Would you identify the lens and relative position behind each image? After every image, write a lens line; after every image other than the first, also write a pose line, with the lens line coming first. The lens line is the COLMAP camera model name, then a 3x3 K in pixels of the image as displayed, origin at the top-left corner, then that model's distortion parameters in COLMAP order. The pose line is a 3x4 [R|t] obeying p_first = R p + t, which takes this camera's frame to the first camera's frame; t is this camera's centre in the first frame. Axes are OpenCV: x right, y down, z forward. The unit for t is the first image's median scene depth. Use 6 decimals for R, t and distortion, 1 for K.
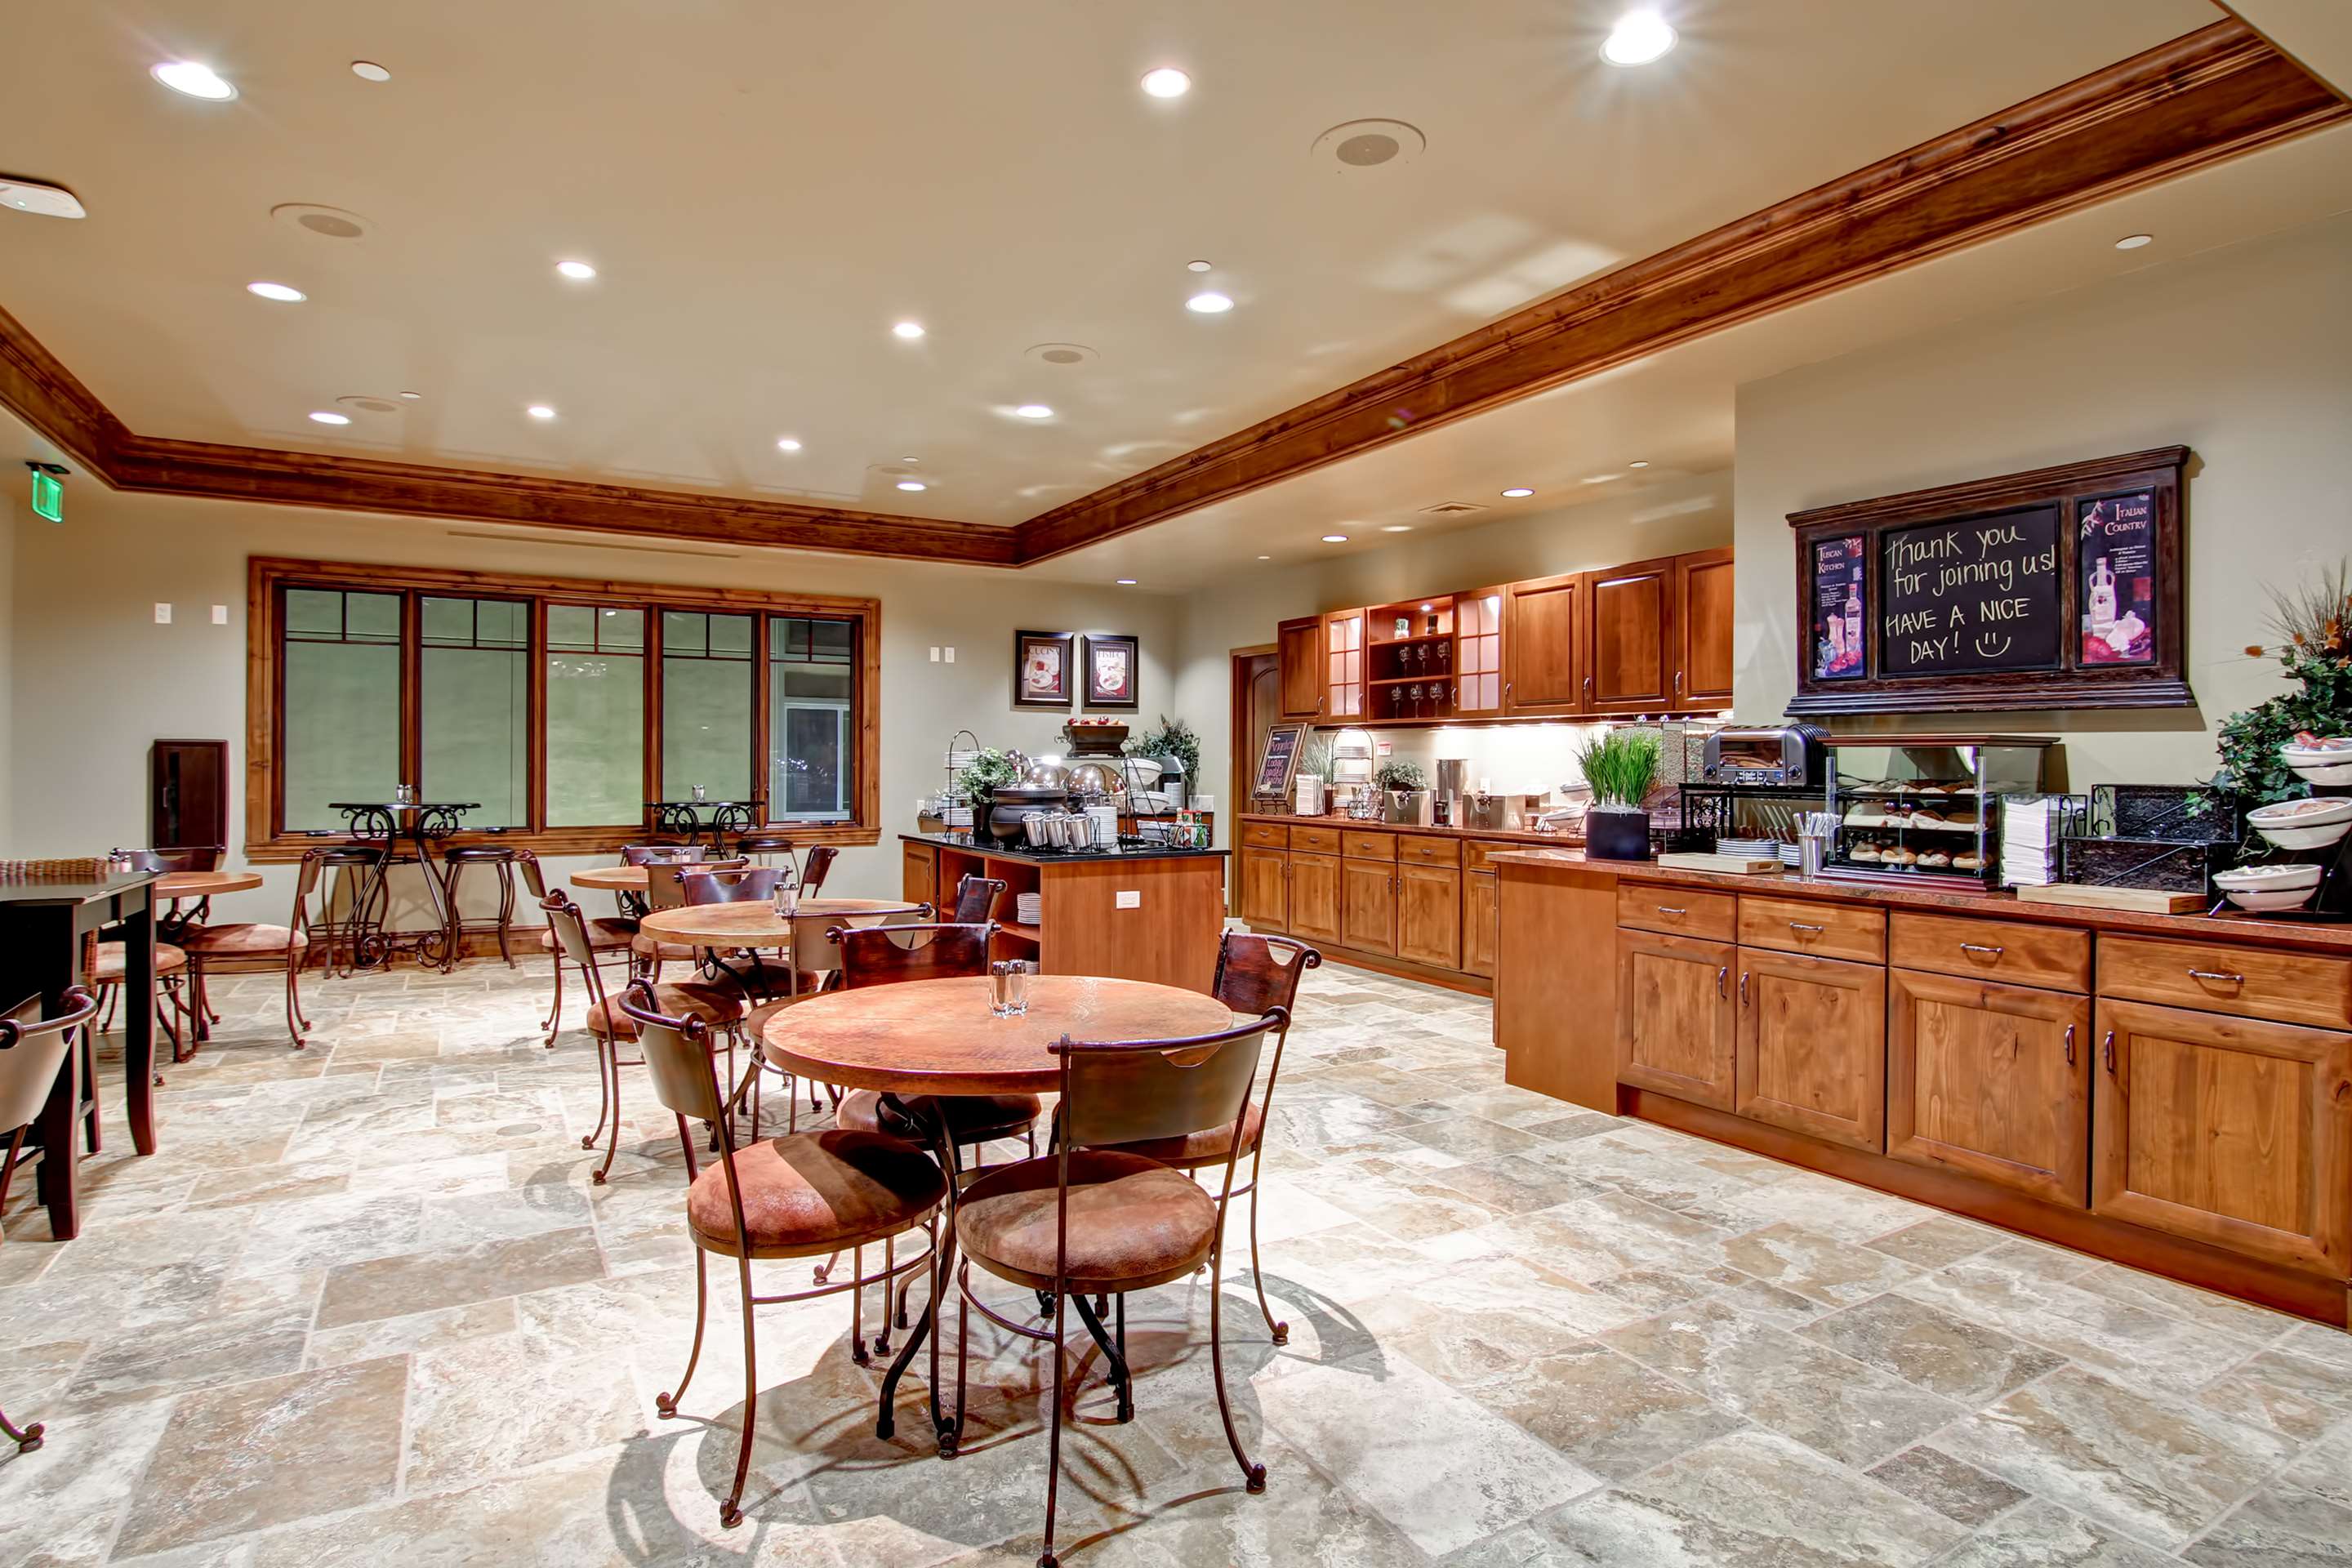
lens RADIAL K [[1230.6, 0, 1196.0], [0, 1230.6, 761.8], [0, 0, 1]] dist [-0.016033, -0.004148]
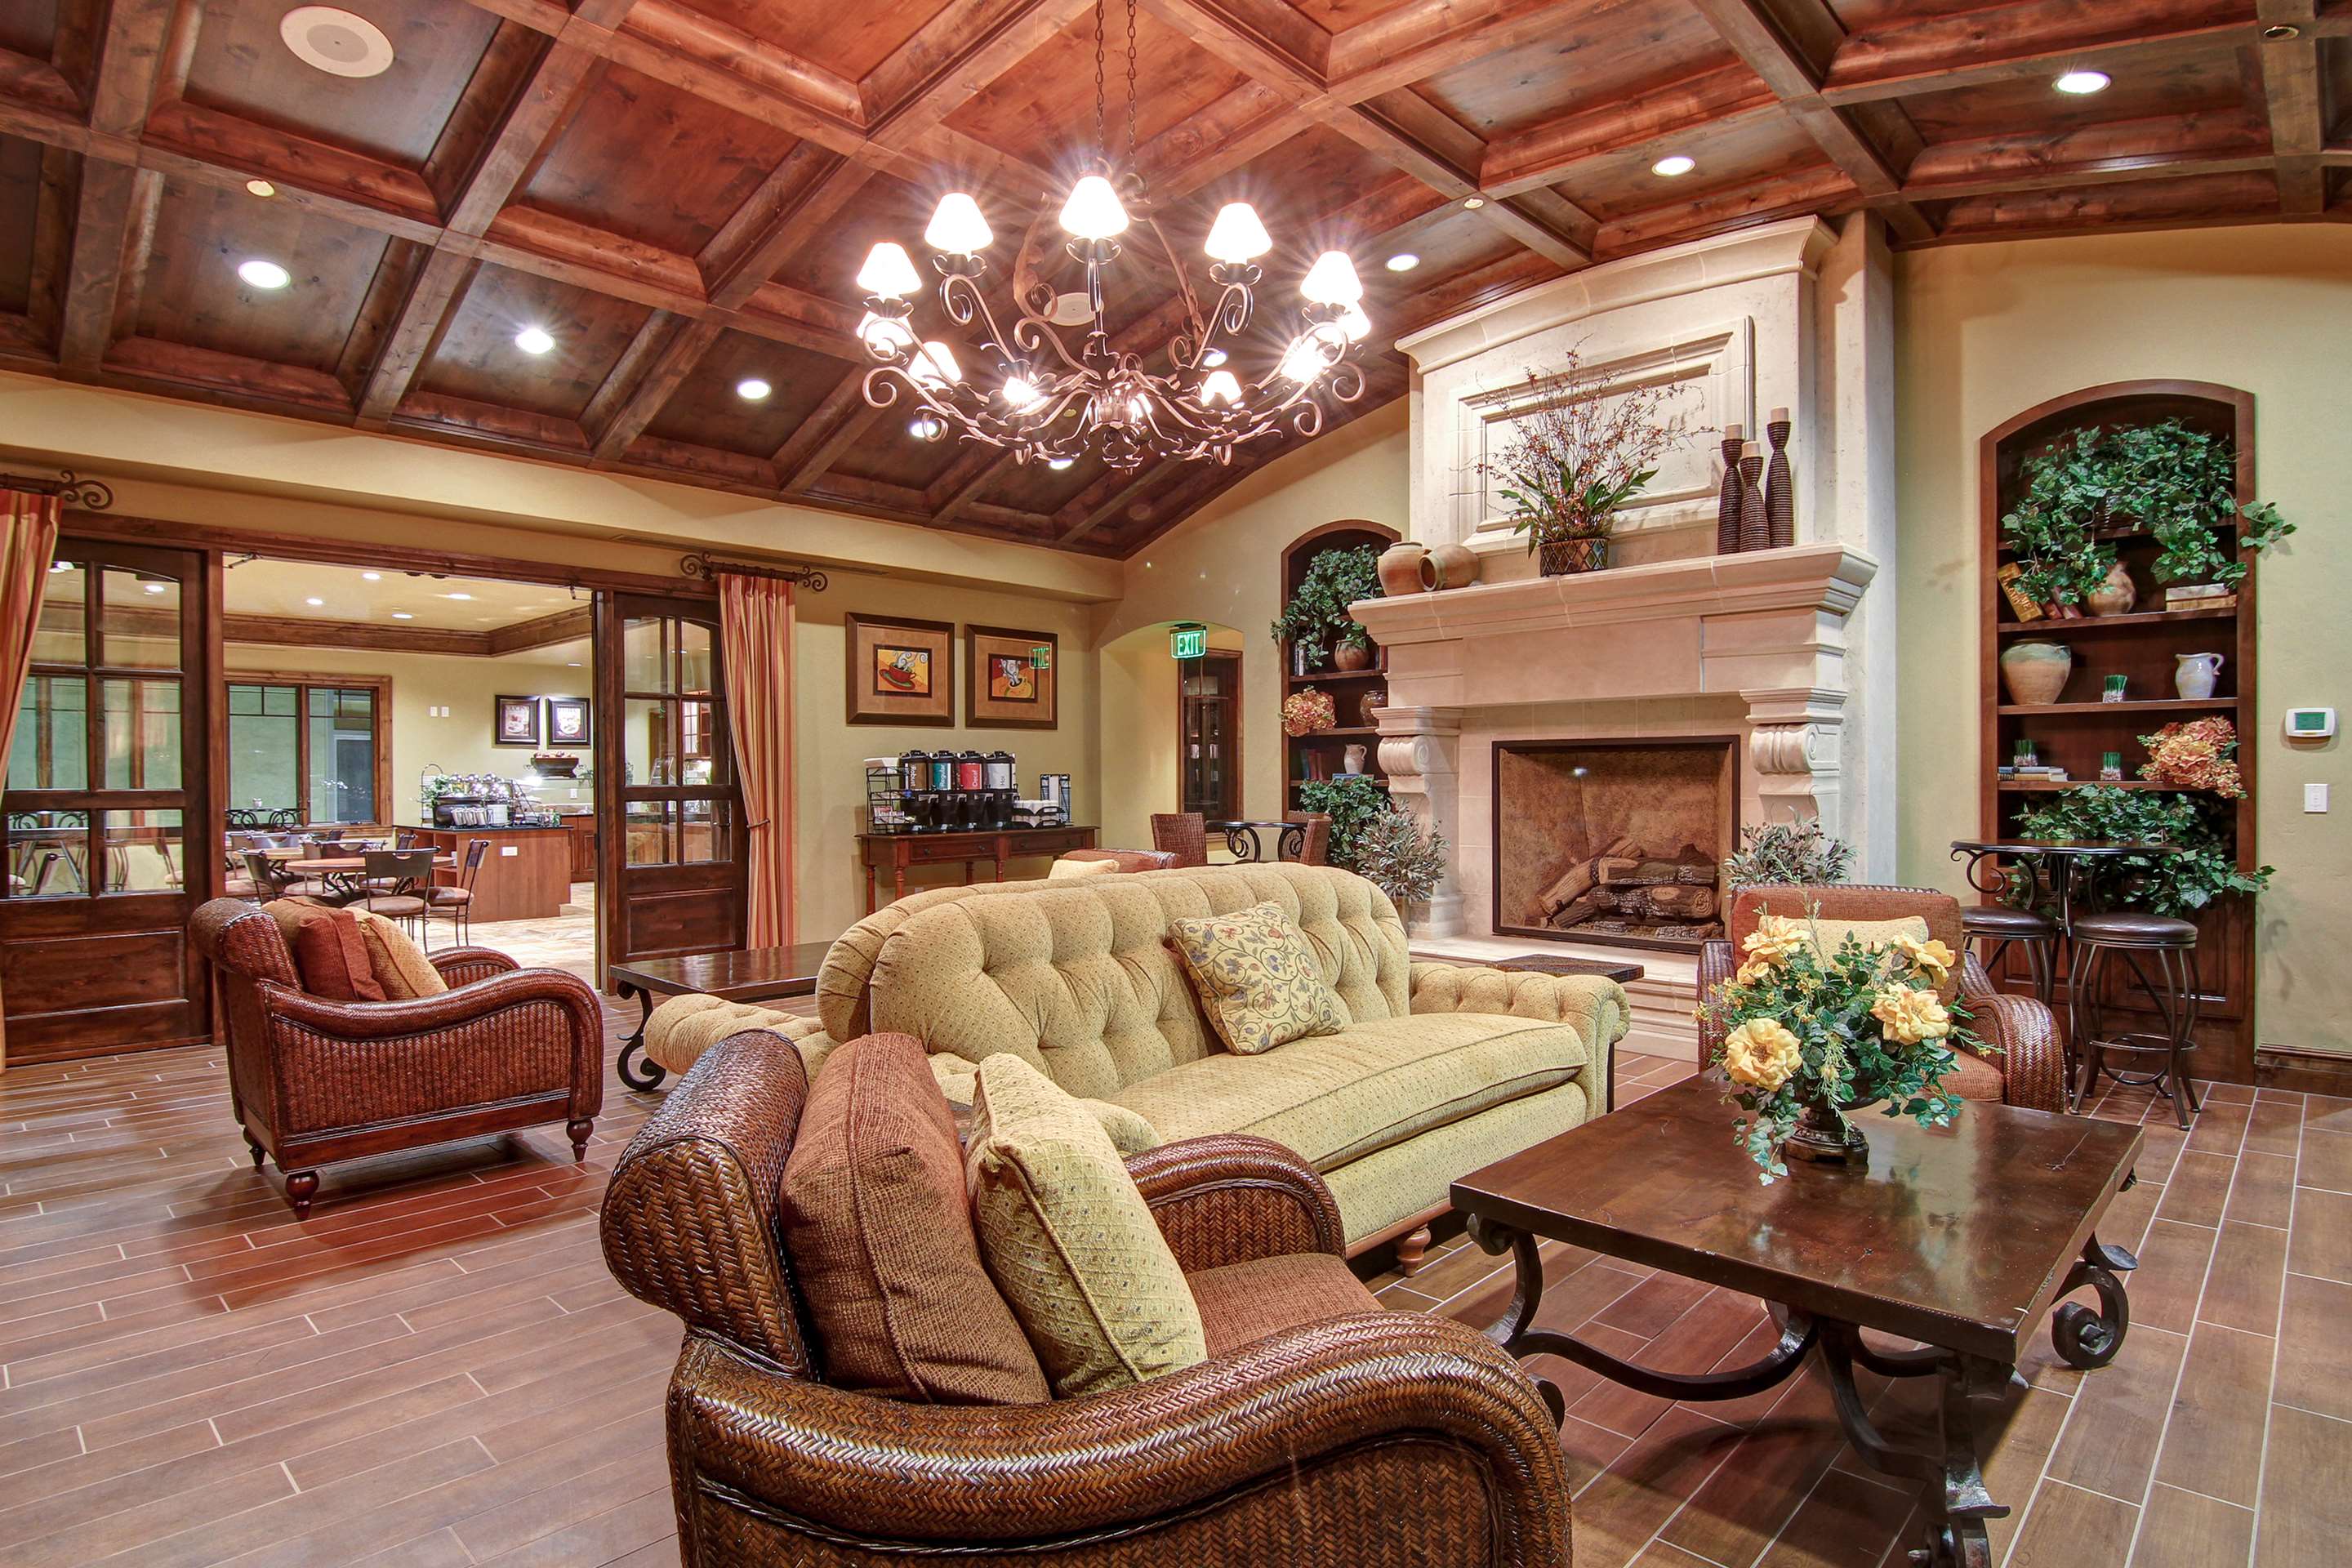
lens RADIAL K [[1230.6, 0, 1188.1], [0, 1230.6, 790.4], [0, 0, 1]] dist [-0.016033, -0.004148]
pose [[0.963494, -0.010324, 0.267529, 0.577125], [0.007776, 0.999914, 0.010584, 0.002652], [-0.267615, -0.008117, 0.963492, -1.453912]]
